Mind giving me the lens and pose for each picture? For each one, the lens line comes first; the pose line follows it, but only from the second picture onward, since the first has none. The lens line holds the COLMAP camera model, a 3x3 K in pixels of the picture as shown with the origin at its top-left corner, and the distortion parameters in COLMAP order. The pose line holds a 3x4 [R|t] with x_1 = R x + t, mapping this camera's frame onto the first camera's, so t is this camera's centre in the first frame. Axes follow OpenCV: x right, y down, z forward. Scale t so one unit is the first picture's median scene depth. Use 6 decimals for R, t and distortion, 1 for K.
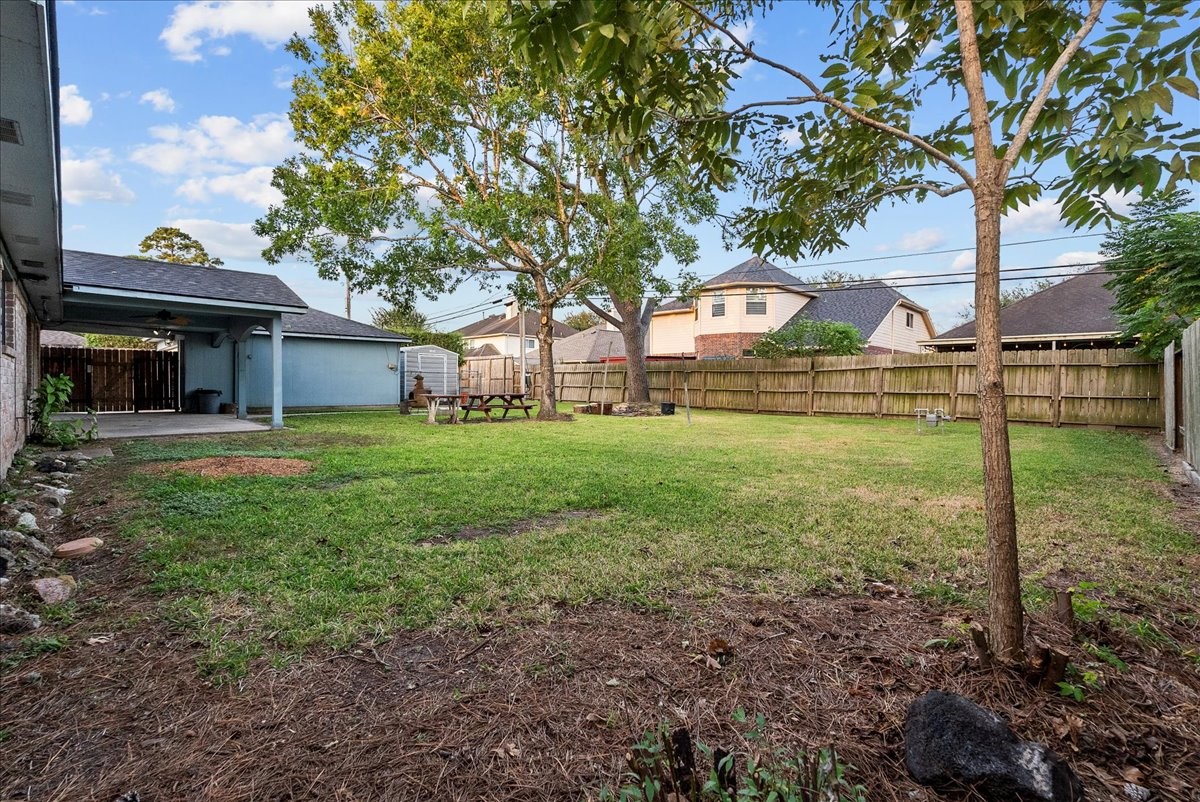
lens RADIAL K [[526.0, 0, 601.3], [0, 526.0, 397.6], [0, 0, 1]] dist [-0.006459, 0.000248]
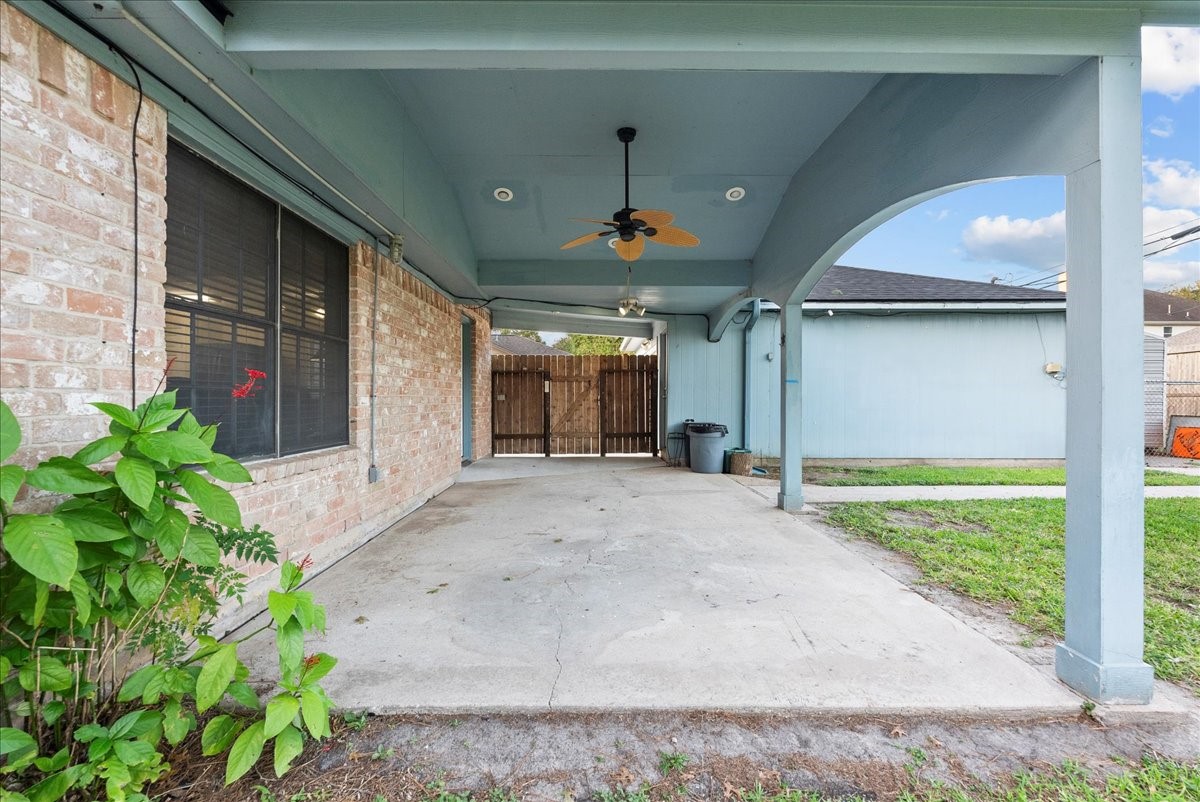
lens RADIAL K [[526.0, 0, 601.3], [0, 526.0, 397.6], [0, 0, 1]] dist [-0.006459, 0.000248]
pose [[0.707283, -0.008243, -0.706883, -0.443143], [-0.015428, 0.999514, -0.027092, -0.023402], [0.706763, 0.030067, 0.706812, 0.549486]]
